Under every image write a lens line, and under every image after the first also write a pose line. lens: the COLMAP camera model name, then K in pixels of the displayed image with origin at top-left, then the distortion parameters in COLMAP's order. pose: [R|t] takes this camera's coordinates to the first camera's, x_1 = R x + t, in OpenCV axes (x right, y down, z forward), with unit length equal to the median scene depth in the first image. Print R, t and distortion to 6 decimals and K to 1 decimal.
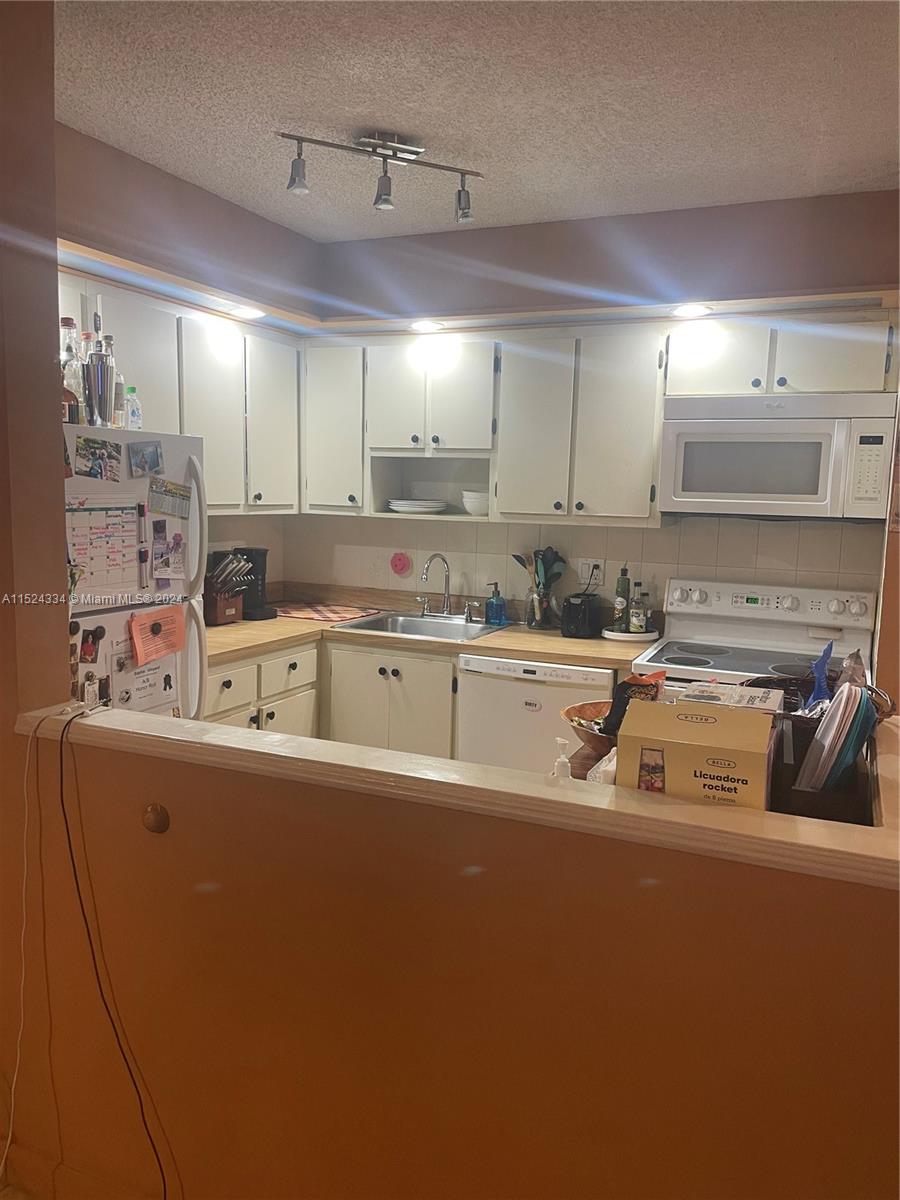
lens RADIAL K [[910.7, 0, 451.4], [0, 910.7, 592.2], [0, 0, 1]] dist [0.075039, -0.045678]
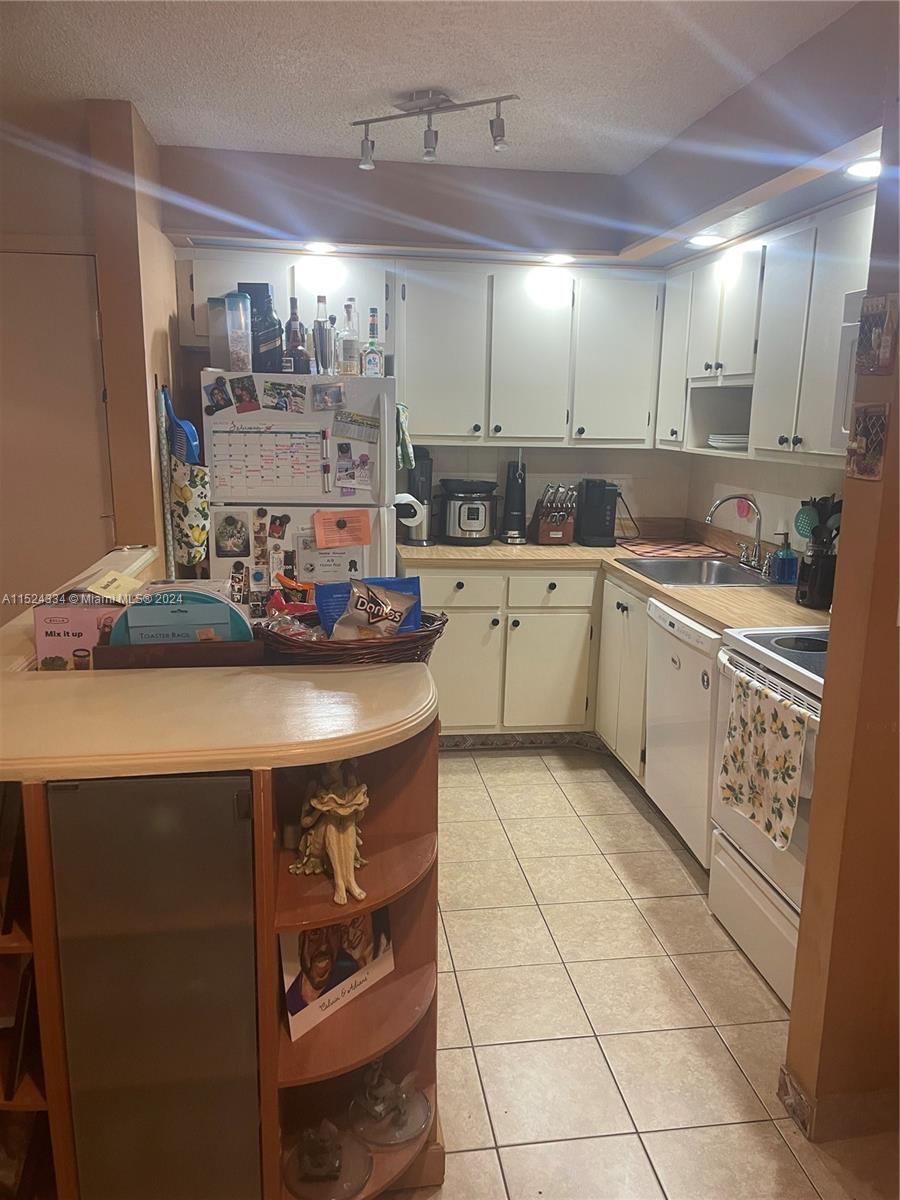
lens RADIAL K [[910.7, 0, 453.0], [0, 910.7, 608.8], [0, 0, 1]] dist [0.075039, -0.045678]
pose [[0.539976, 0.164215, -0.825505, 0.926963], [-0.105236, 0.986258, 0.127357, -0.026468], [0.835075, 0.018103, 0.549838, 0.407960]]
